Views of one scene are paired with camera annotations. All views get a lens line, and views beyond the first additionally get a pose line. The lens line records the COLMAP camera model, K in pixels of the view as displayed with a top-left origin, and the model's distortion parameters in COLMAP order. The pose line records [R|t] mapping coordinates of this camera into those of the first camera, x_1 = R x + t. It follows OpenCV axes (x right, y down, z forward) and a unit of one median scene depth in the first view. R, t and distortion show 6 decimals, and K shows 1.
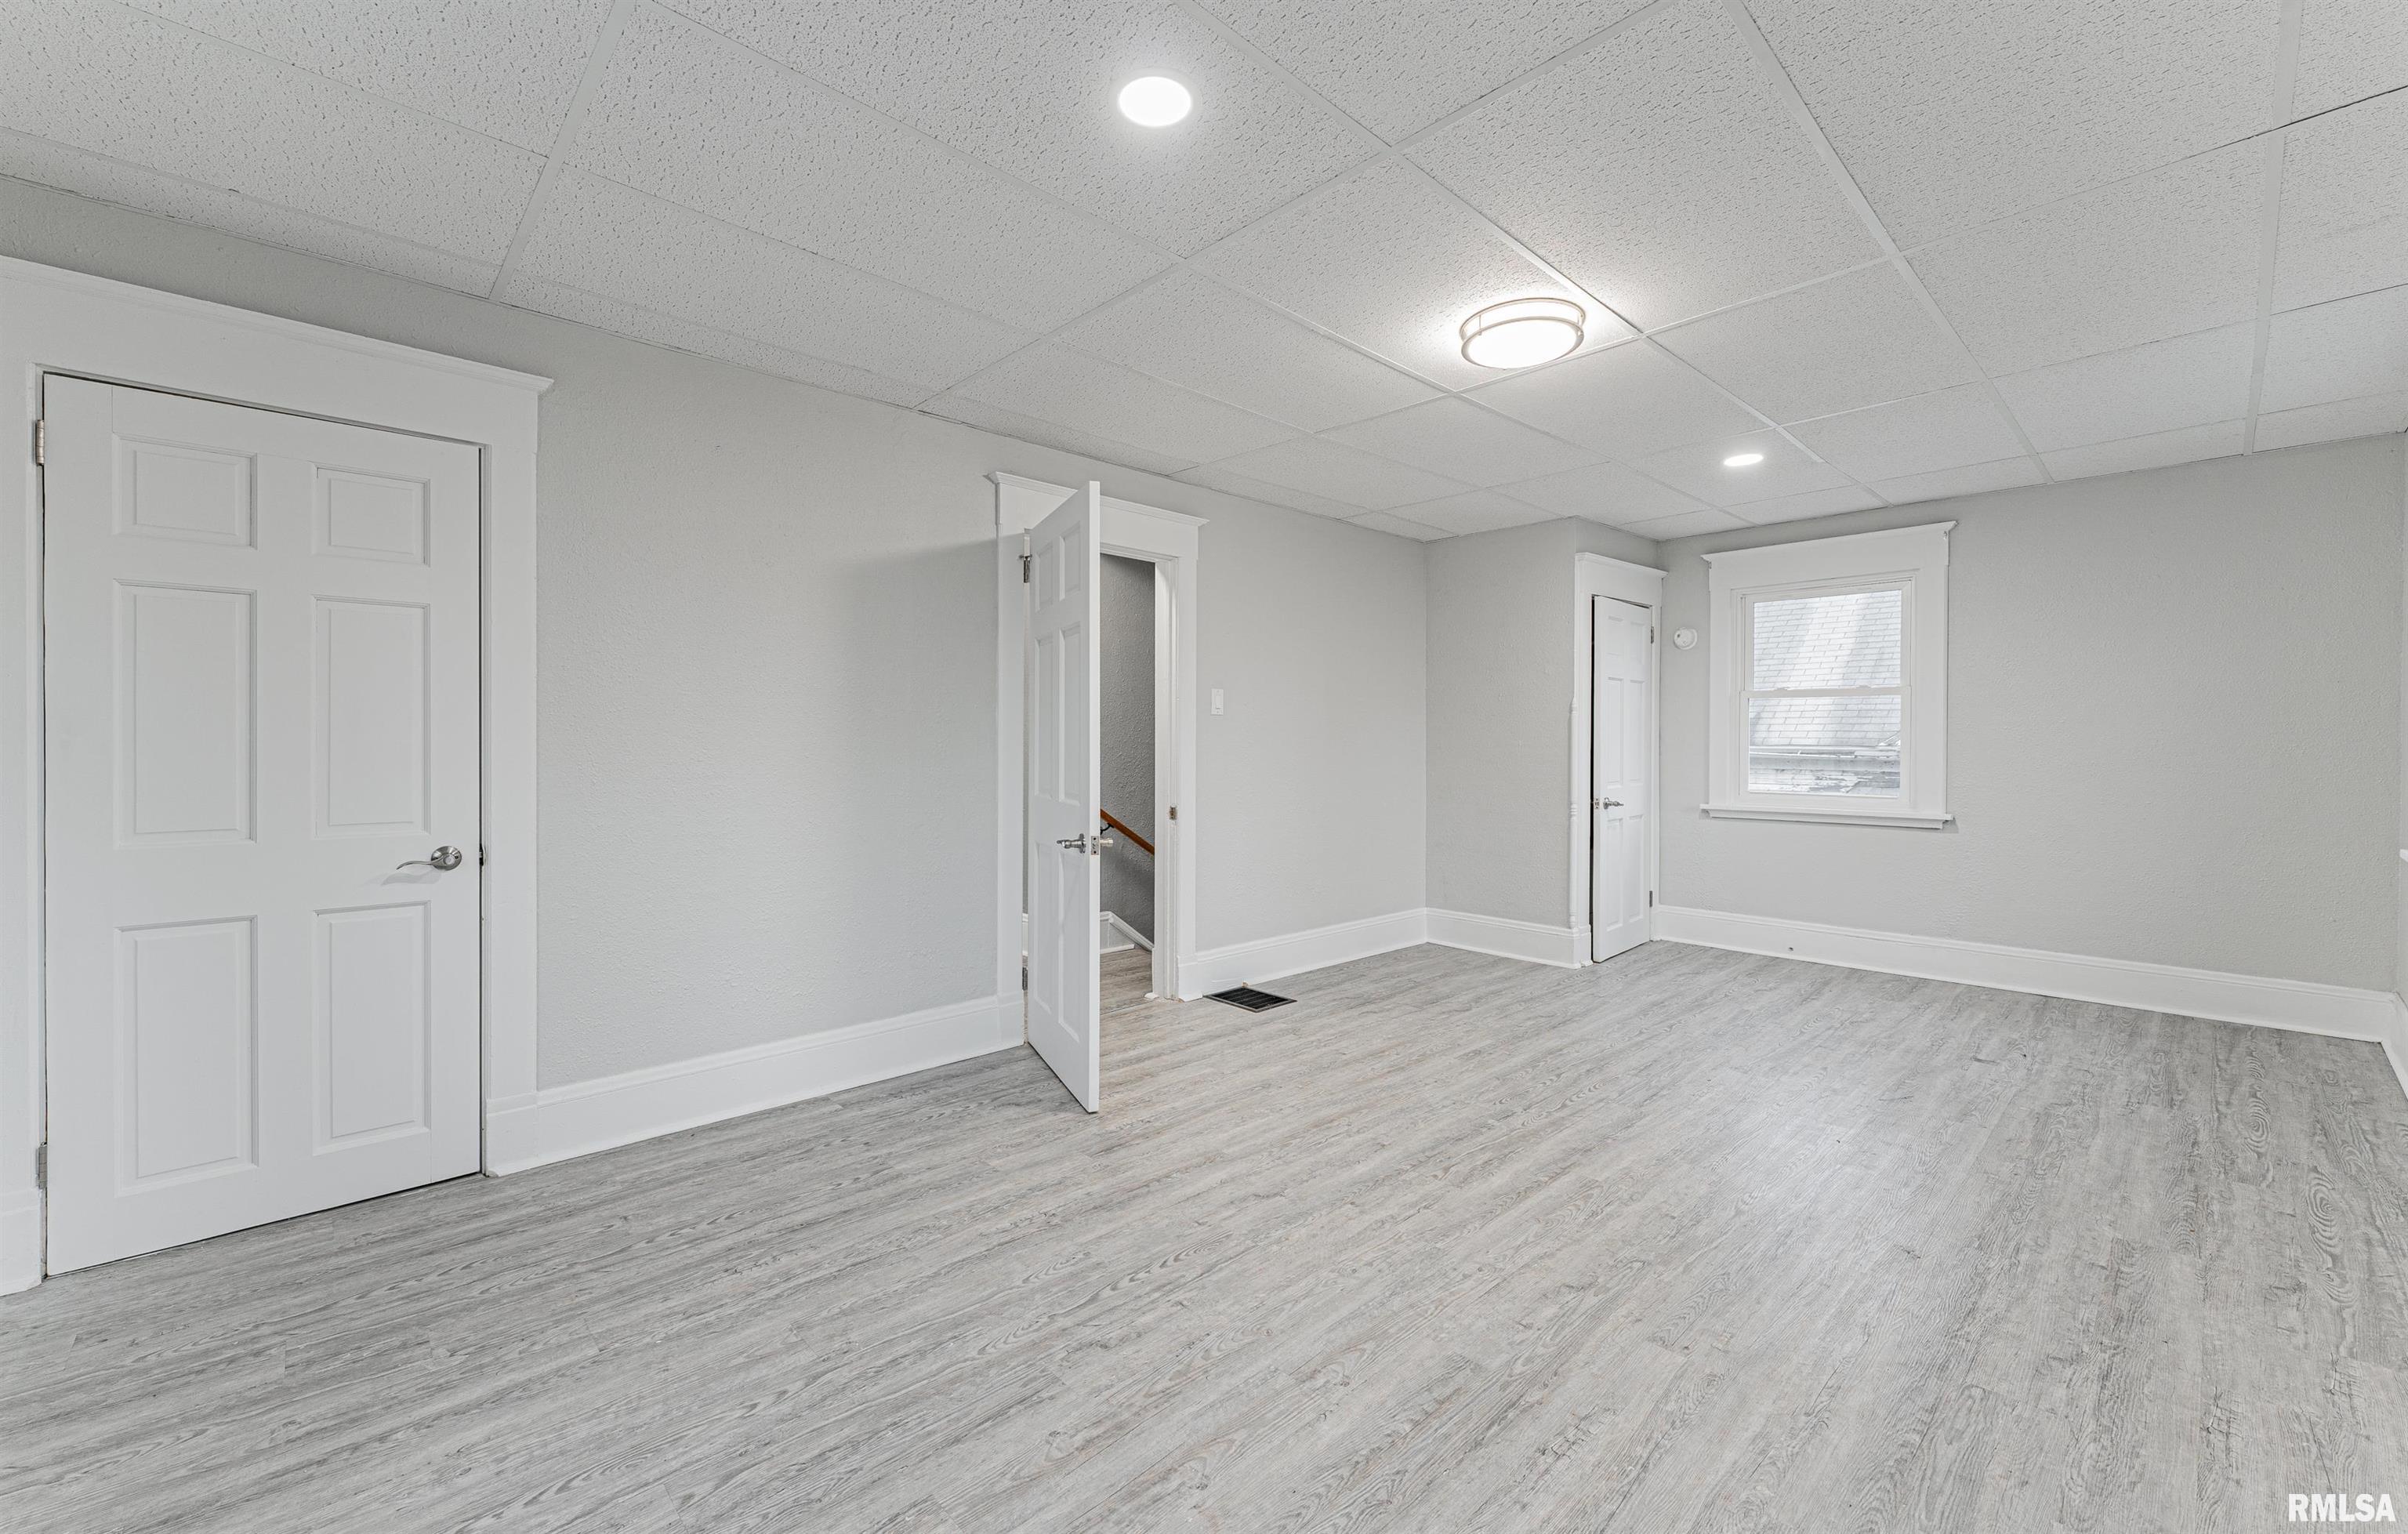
lens RADIAL K [[962.2, 0, 1197.0], [0, 962.2, 748.5], [0, 0, 1]] dist [0.000414, 0.000595]
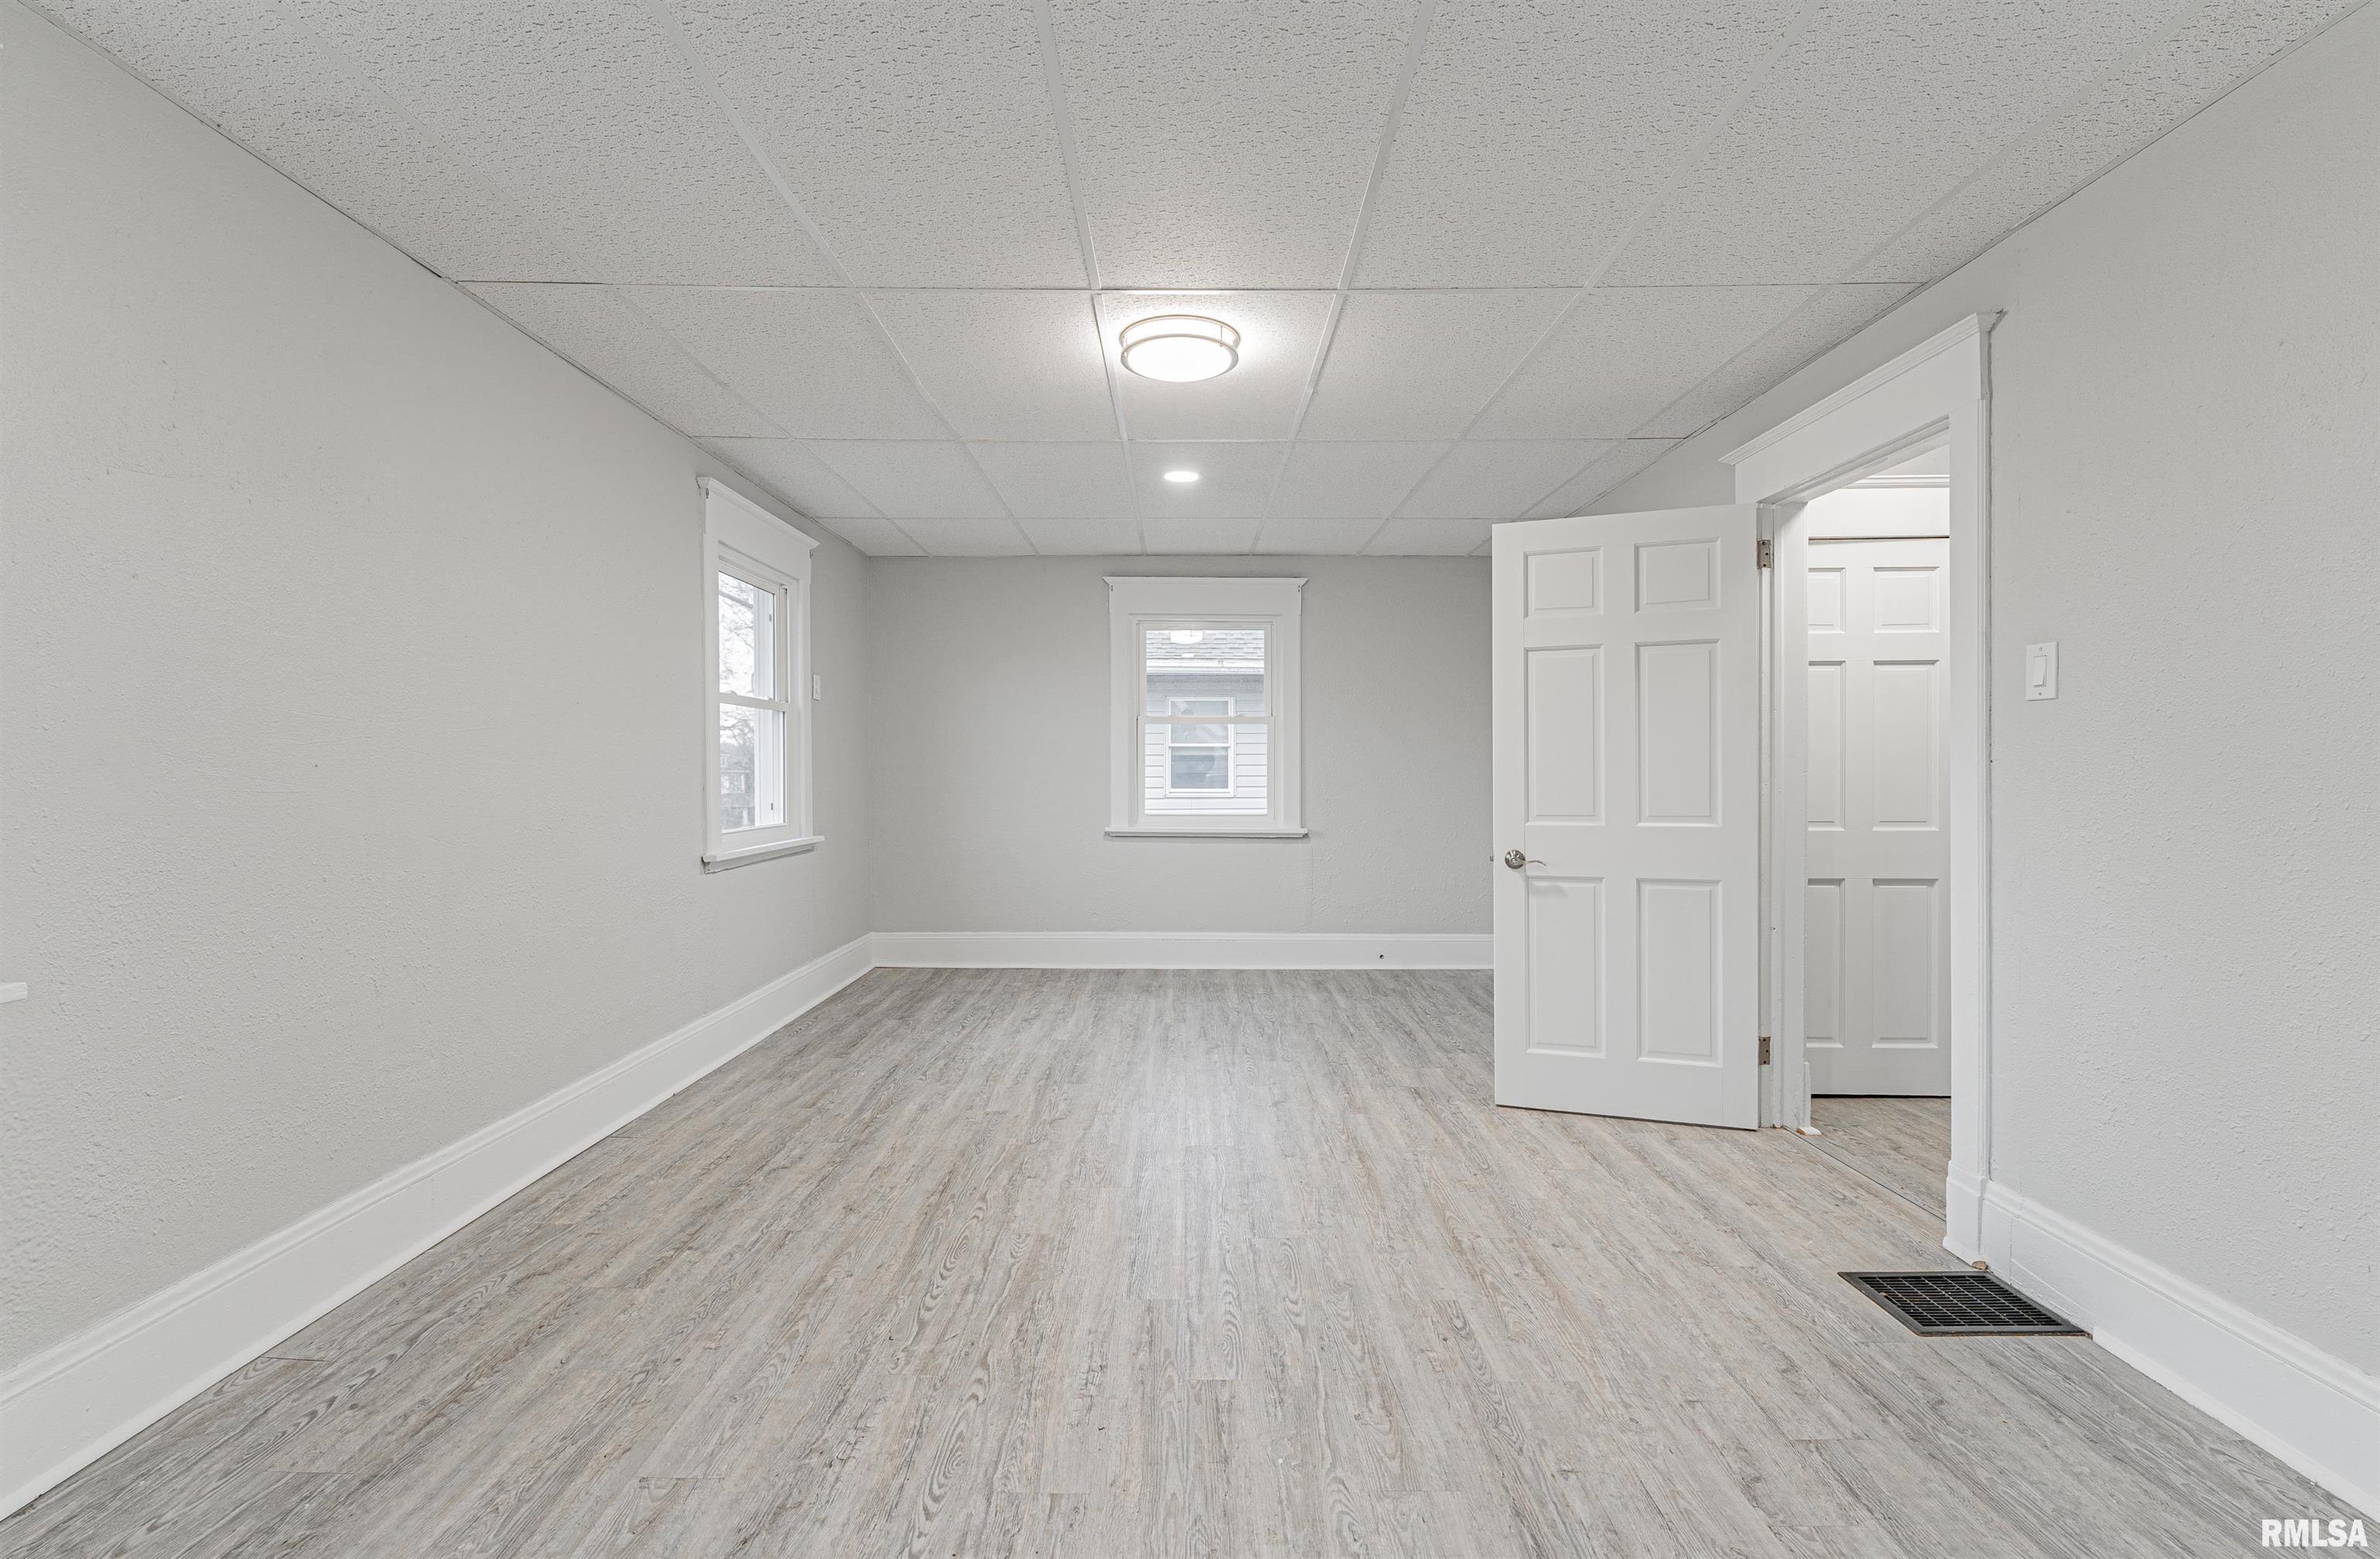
lens RADIAL K [[1061.5, 0, 1182.8], [0, 1061.5, 771.2], [0, 0, 1]] dist [0.001076, 0.000237]
pose [[-0.690983, -0.000393, -0.722871, 0.862047], [-0.004478, 0.999983, 0.003737, -0.000842], [0.722858, 0.005820, -0.690973, 1.346559]]
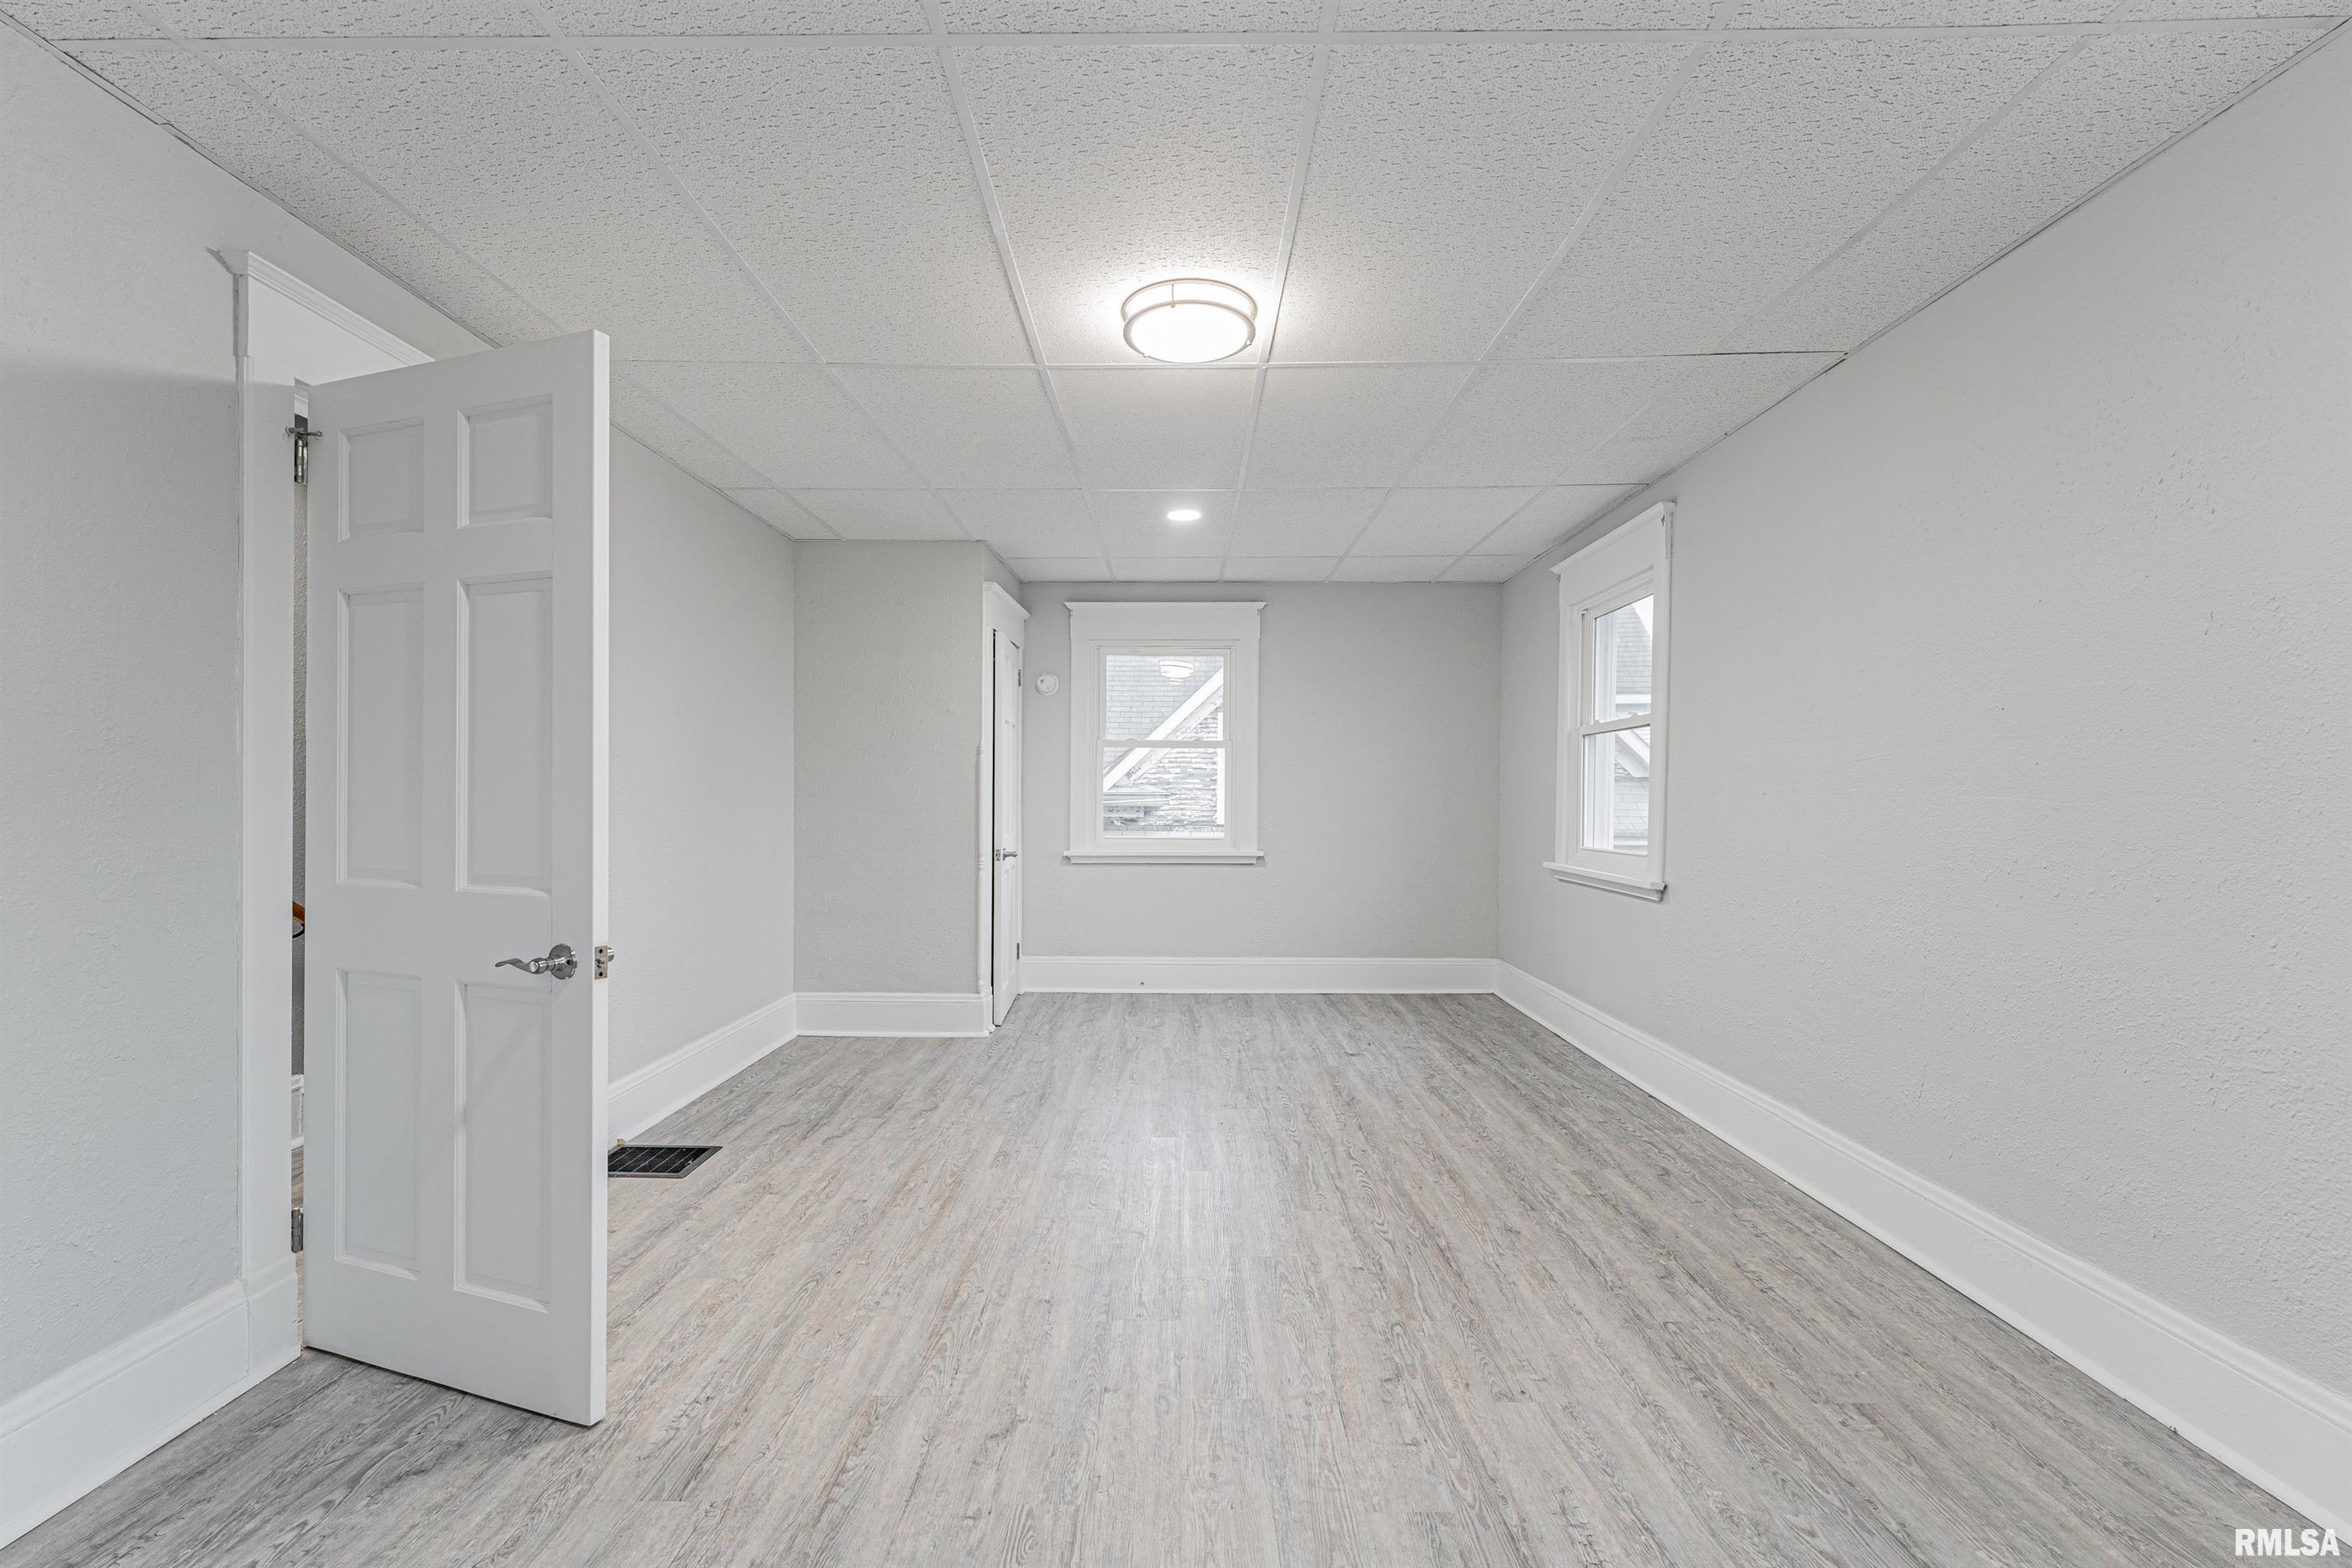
lens RADIAL K [[1033.9, 0, 1177.2], [0, 1033.9, 798.7], [0, 0, 1]] dist [-0.001782, -0.000350]
pose [[0.689953, -0.003380, 0.723846, -0.270112], [0.002092, 0.999994, 0.002676, 0.001185], [-0.723851, -0.000331, 0.689956, 0.272645]]
